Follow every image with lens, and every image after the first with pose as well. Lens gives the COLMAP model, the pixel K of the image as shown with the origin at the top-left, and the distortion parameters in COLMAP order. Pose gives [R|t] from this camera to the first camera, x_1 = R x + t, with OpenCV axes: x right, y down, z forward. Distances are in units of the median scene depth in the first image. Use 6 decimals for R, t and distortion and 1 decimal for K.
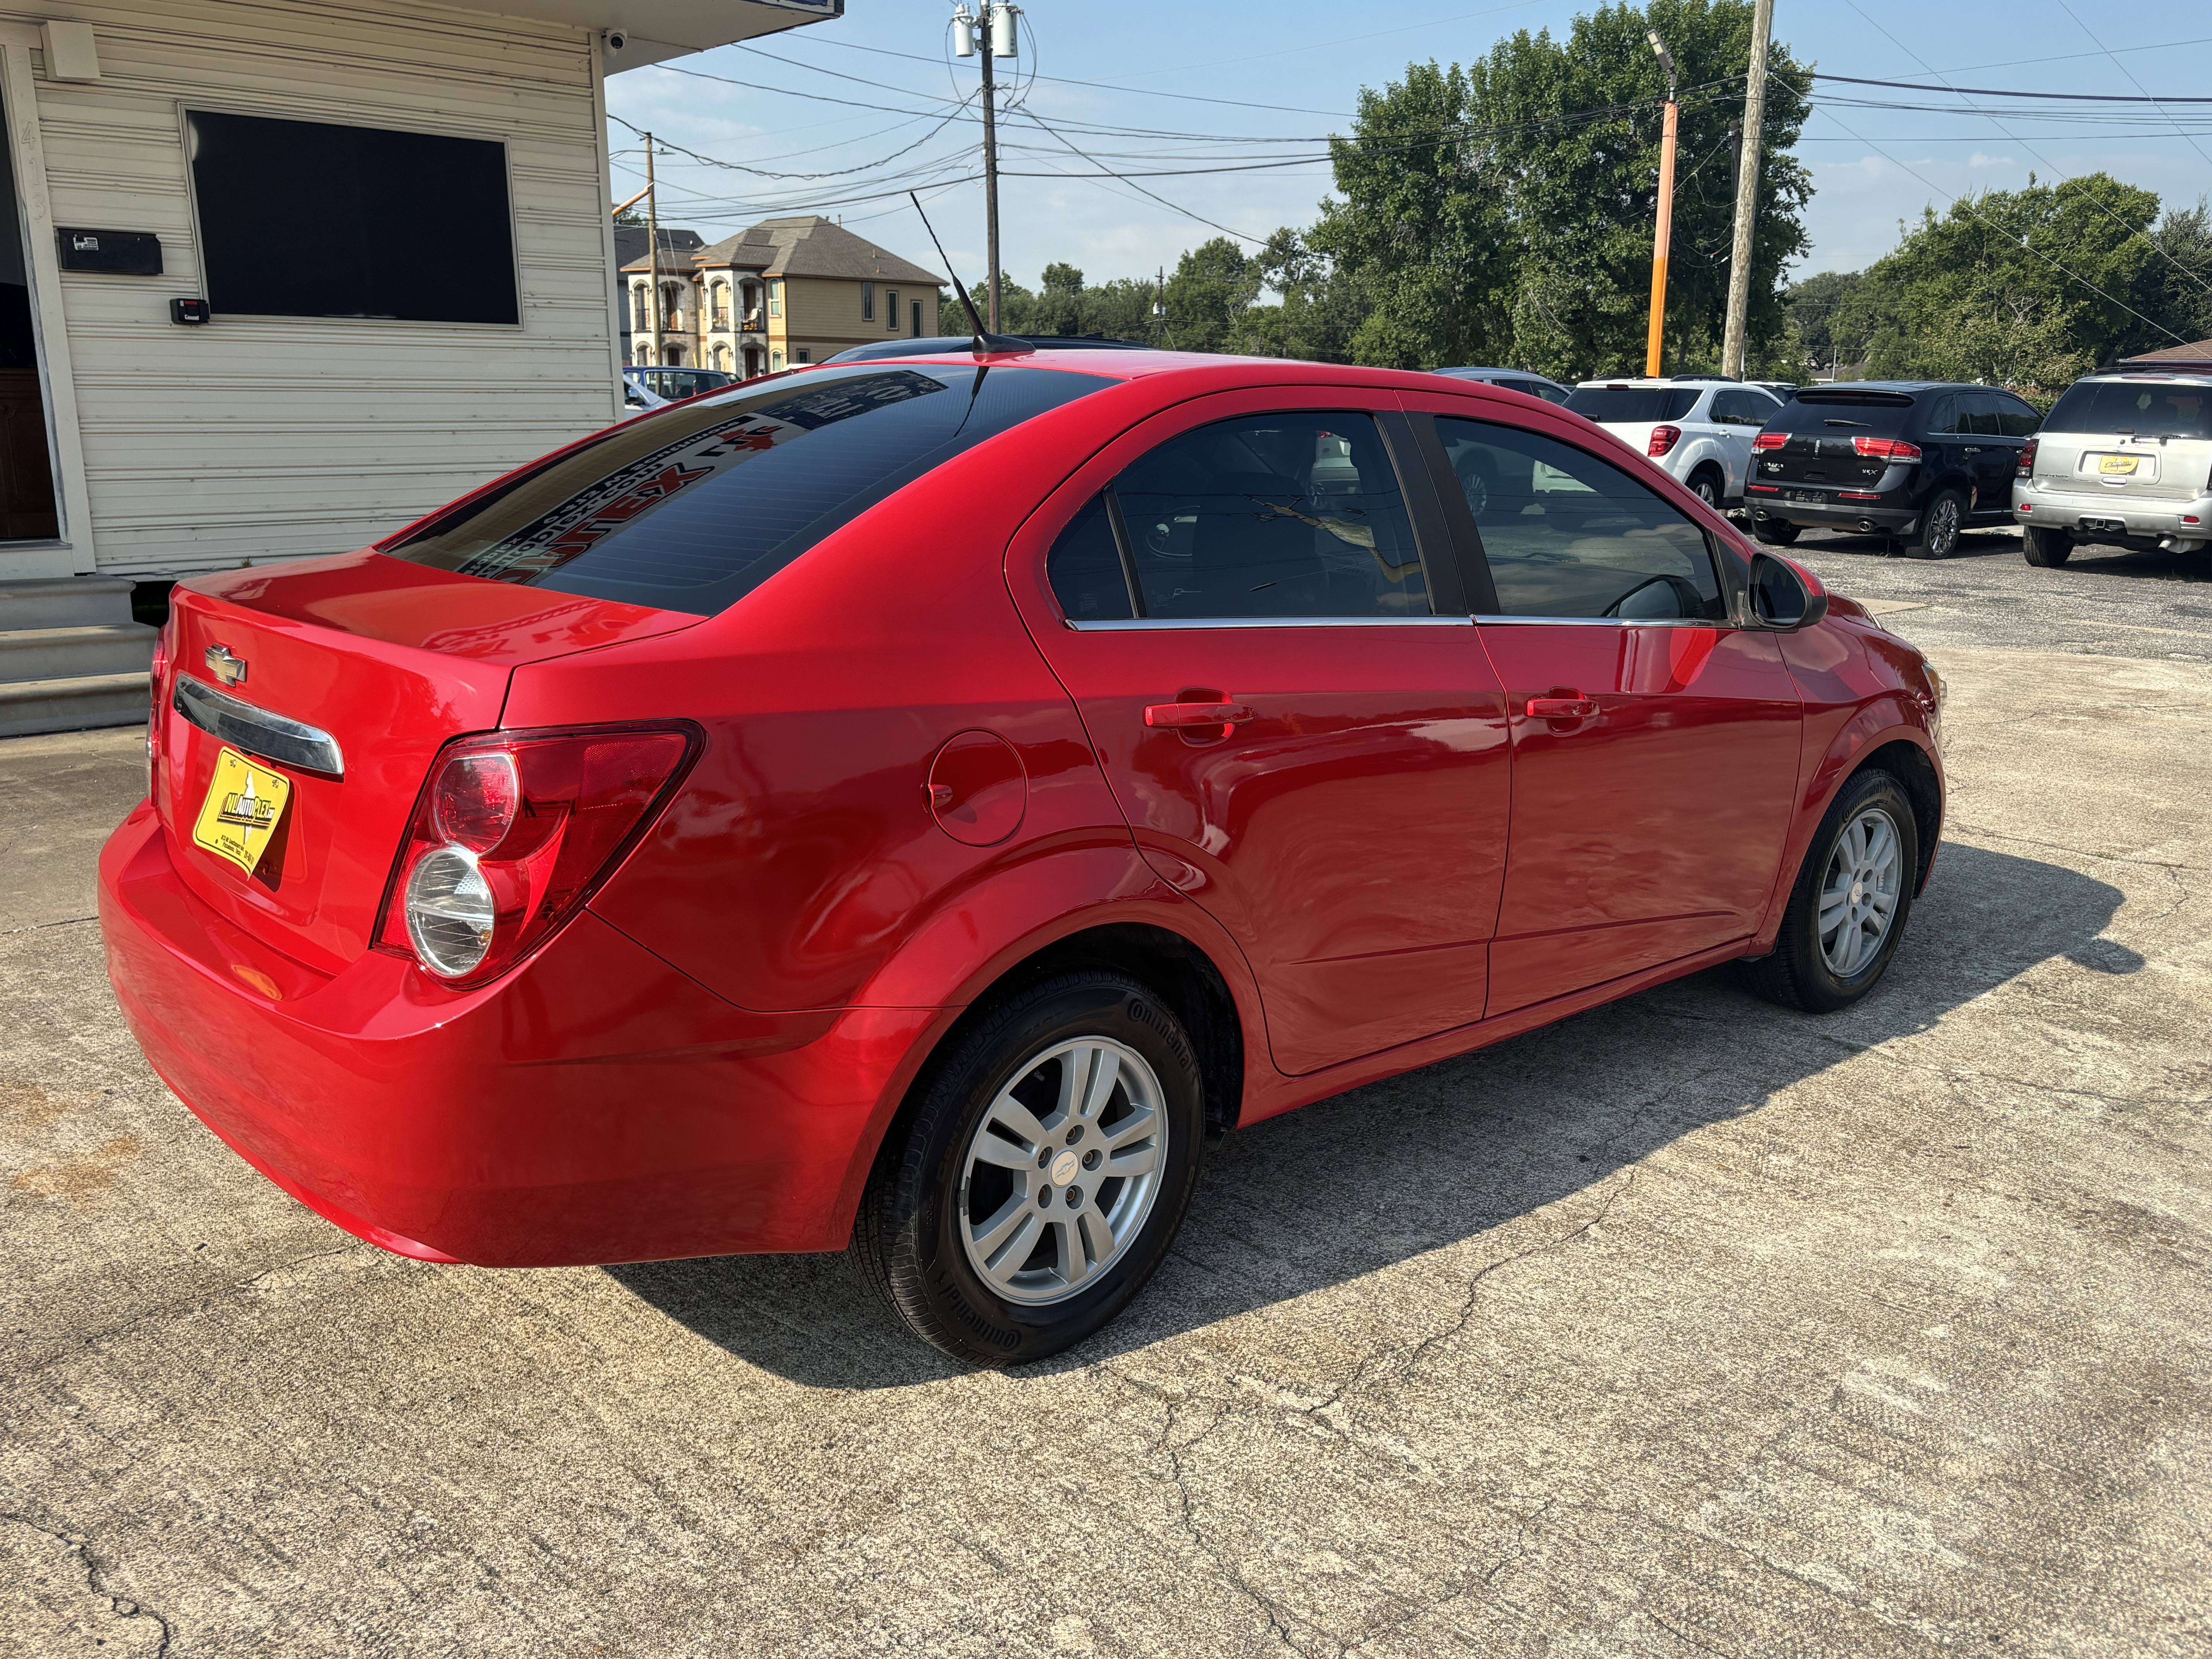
lens RADIAL K [[1807.7, 0, 1104.5], [0, 1807.7, 825.3], [0, 0, 1]] dist [0.038839, -0.017818]
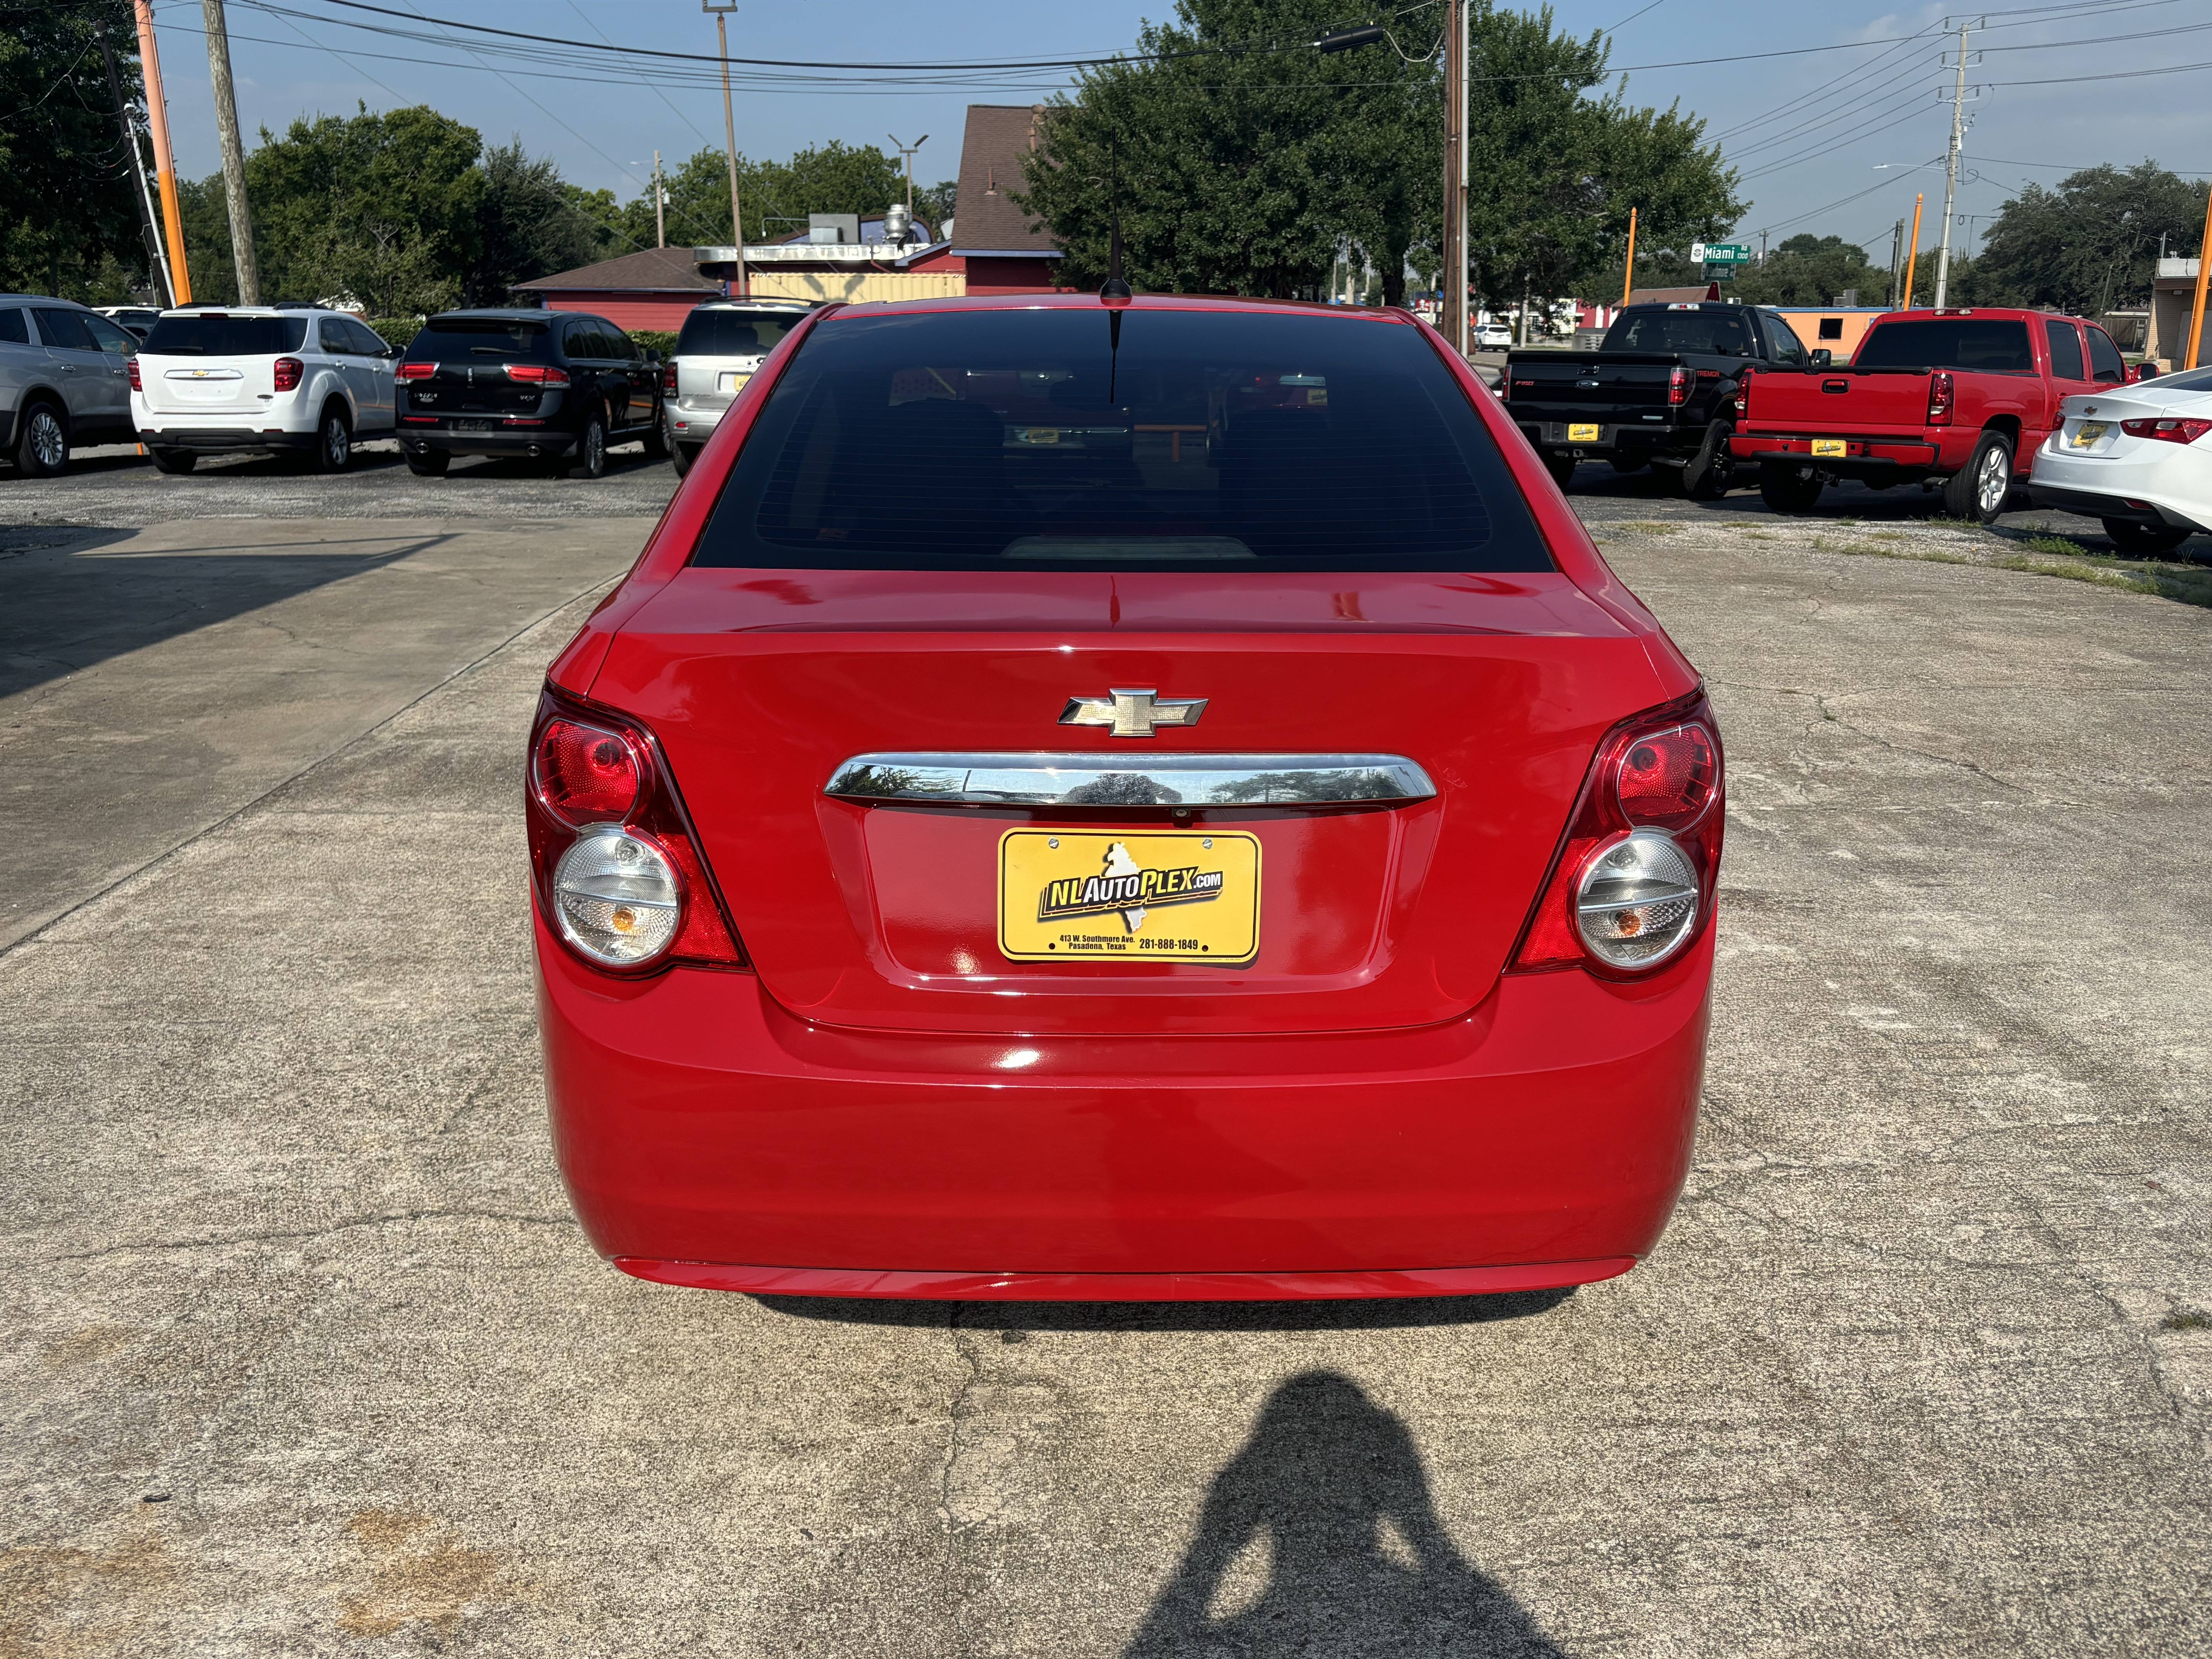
lens RADIAL K [[1807.7, 0, 1105.1], [0, 1807.7, 828.6], [0, 0, 1]] dist [0.038839, -0.017818]
pose [[0.675631, -0.217175, 0.704527, -0.133222], [0.188978, 0.974715, 0.119236, -0.017200], [-0.712608, 0.052581, 0.699589, 0.058764]]
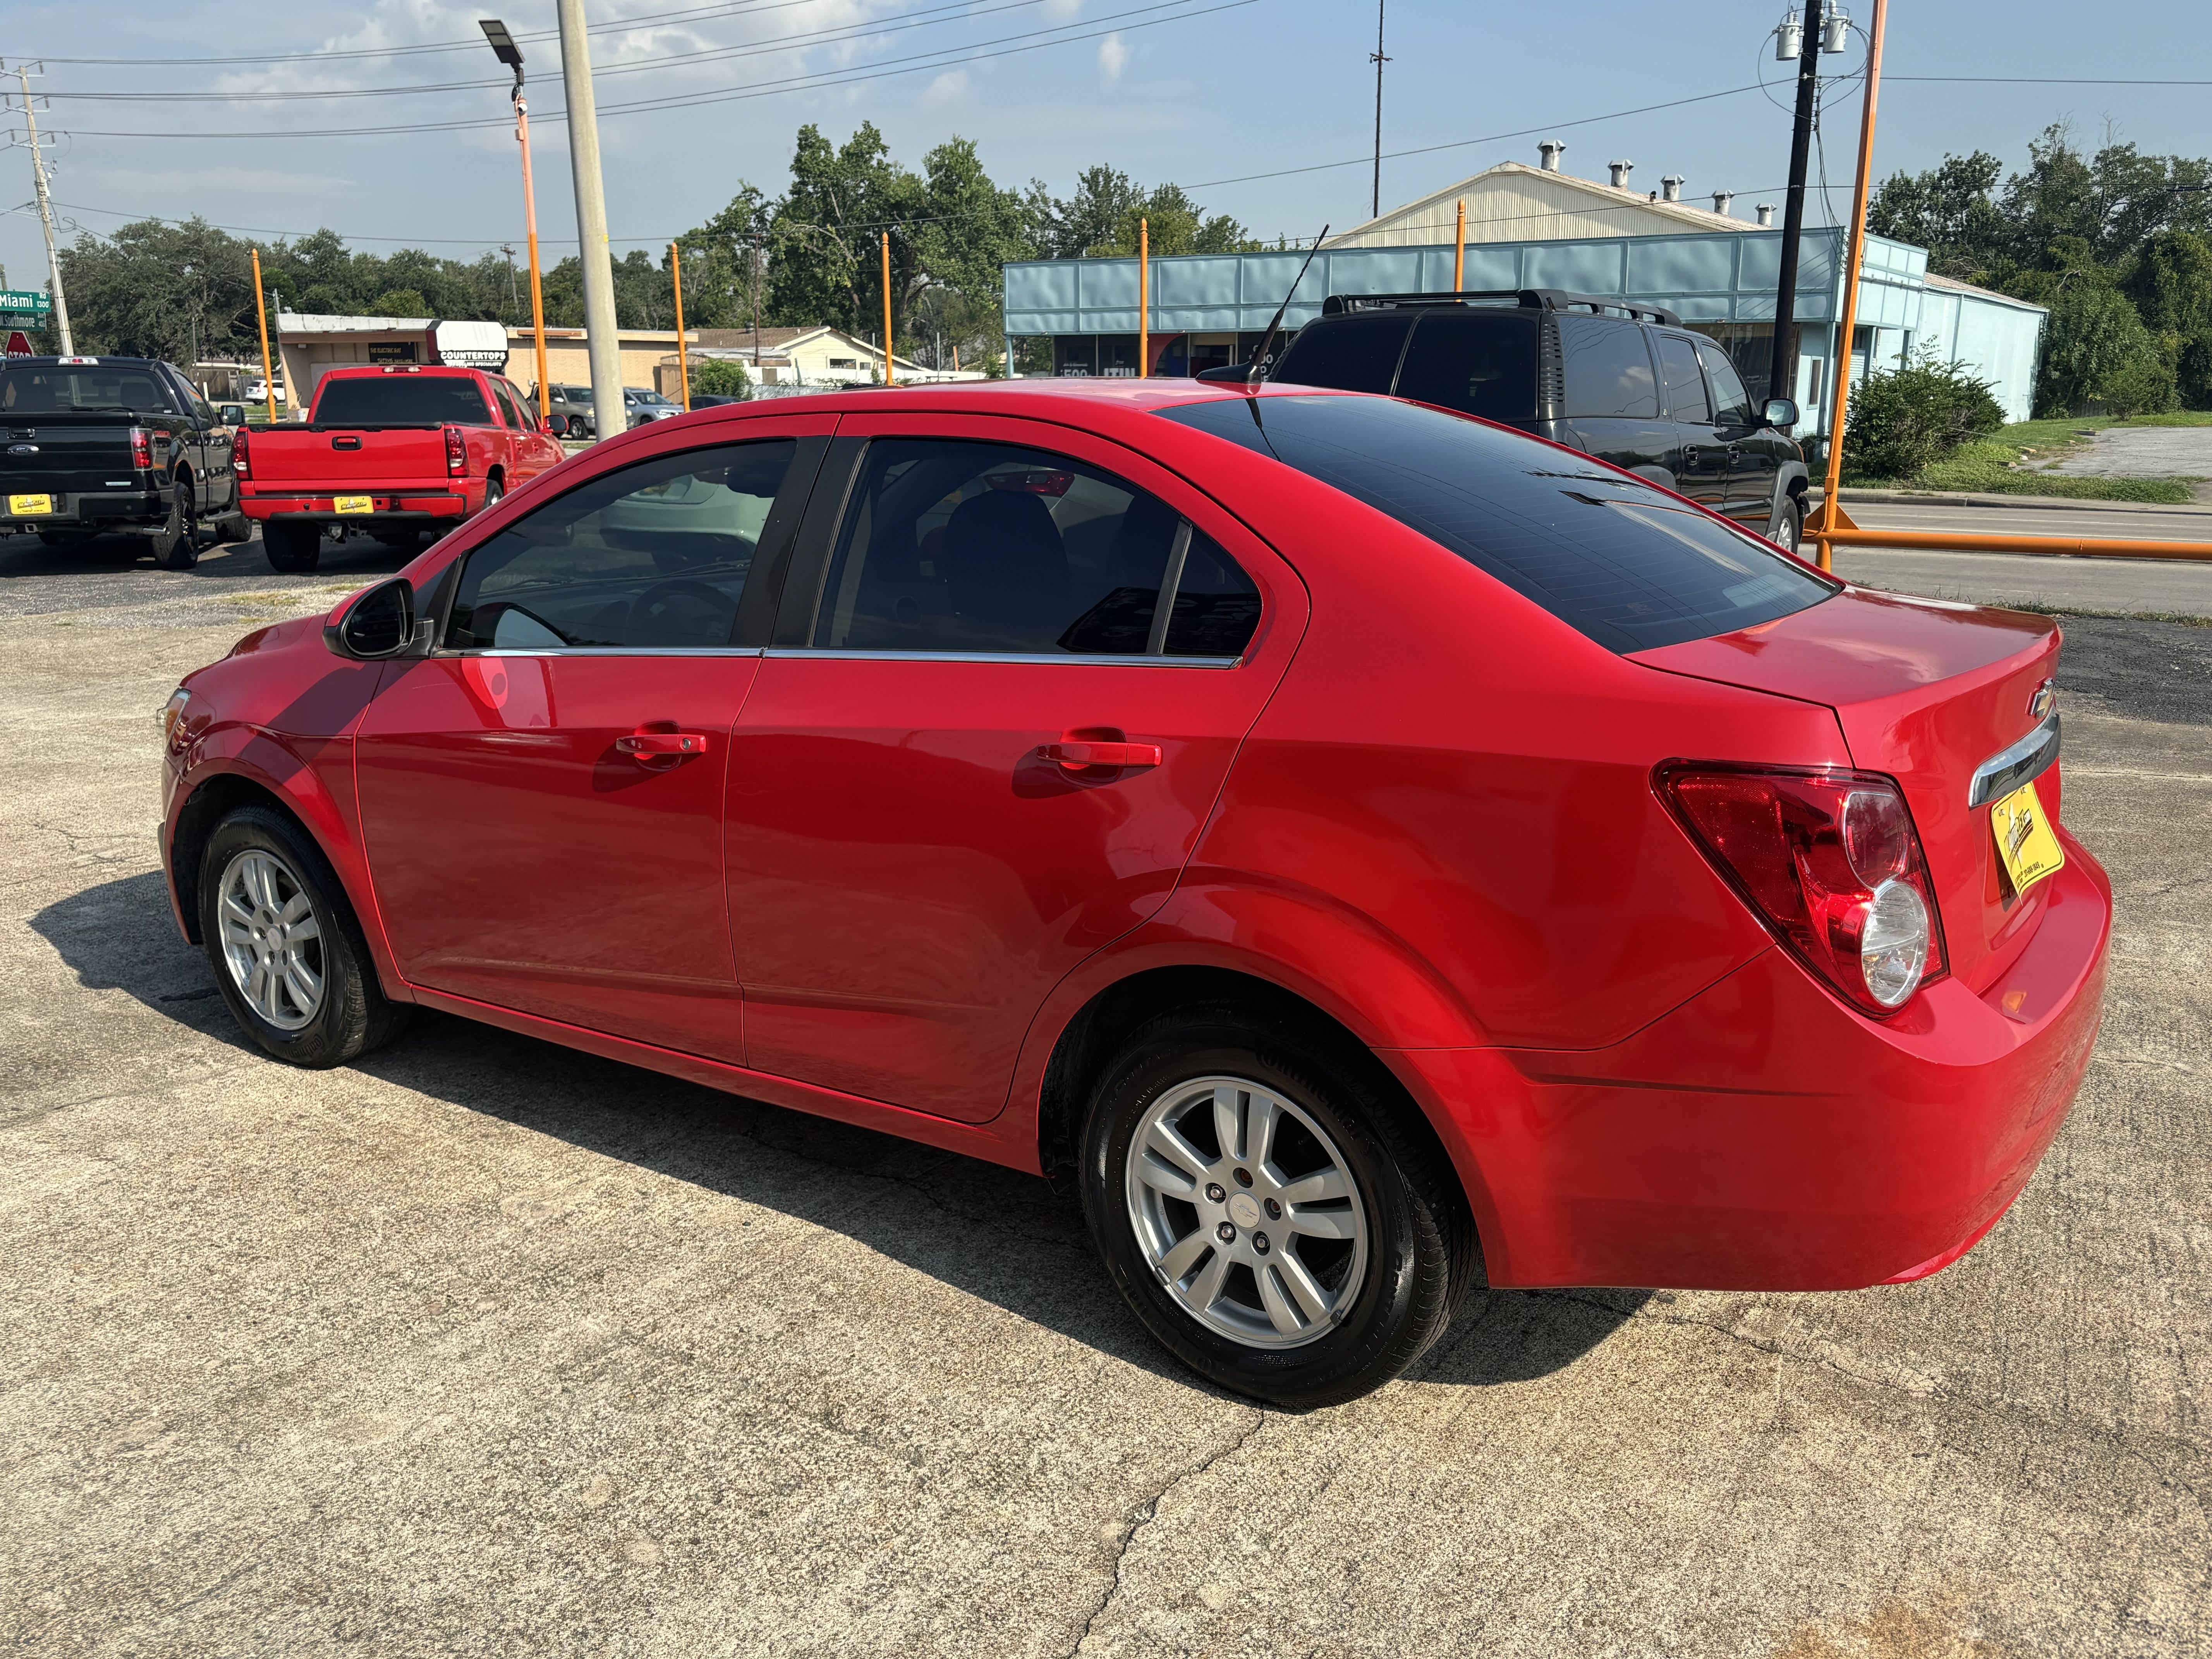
lens RADIAL K [[1807.7, 0, 1099.9], [0, 1807.7, 830.5], [0, 0, 1]] dist [0.038839, -0.017818]
pose [[-0.196533, -0.262979, 0.944572, -0.175865], [0.241649, 0.920653, 0.306599, -0.059953], [-0.950253, 0.288512, -0.117390, 0.210777]]
